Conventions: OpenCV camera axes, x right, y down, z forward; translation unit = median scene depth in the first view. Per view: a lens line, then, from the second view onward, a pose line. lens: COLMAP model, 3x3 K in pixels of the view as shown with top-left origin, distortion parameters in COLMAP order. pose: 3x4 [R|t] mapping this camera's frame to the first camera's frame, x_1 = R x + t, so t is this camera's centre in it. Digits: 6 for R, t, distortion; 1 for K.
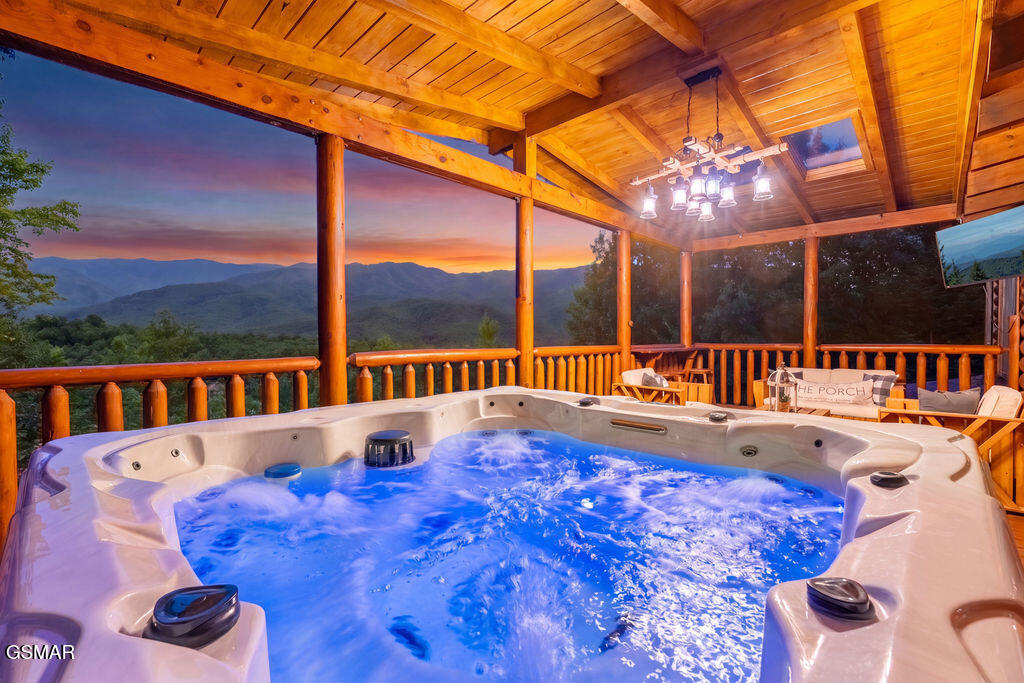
lens RADIAL K [[456.4, 0, 508.3], [0, 456.4, 346.5], [0, 0, 1]] dist [-0.003920, 0.000979]
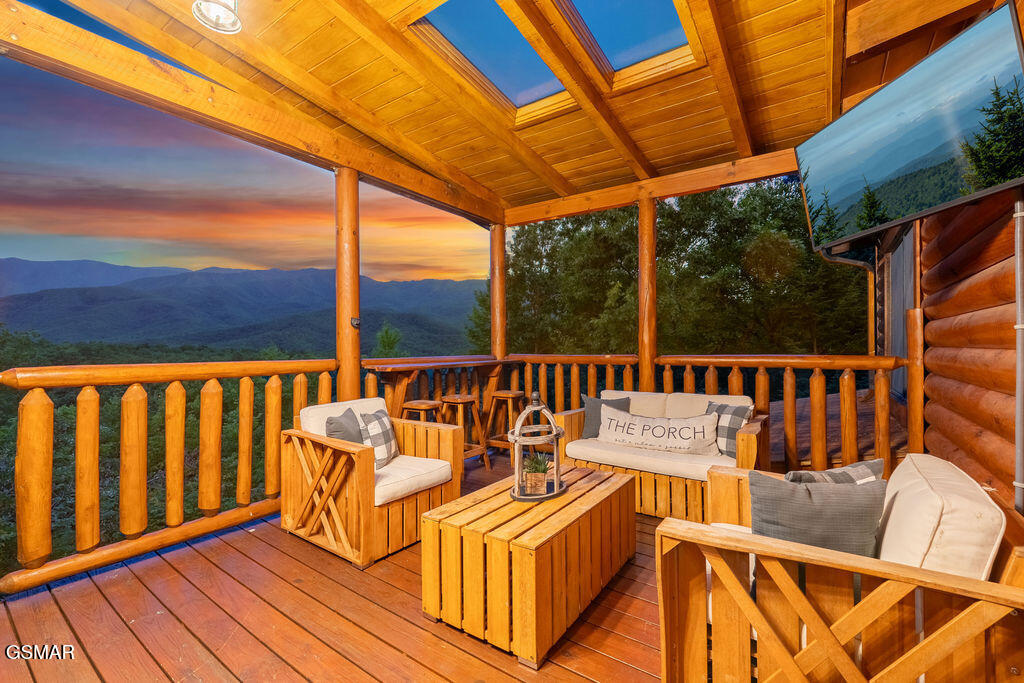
lens RADIAL K [[456.4, 0, 512.9], [0, 456.4, 342.2], [0, 0, 1]] dist [-0.003920, 0.000979]
pose [[0.987987, -0.000036, 0.154534, 0.379175], [0.004880, 0.999509, -0.030964, -0.004430], [-0.154457, 0.031347, 0.987502, 0.378798]]
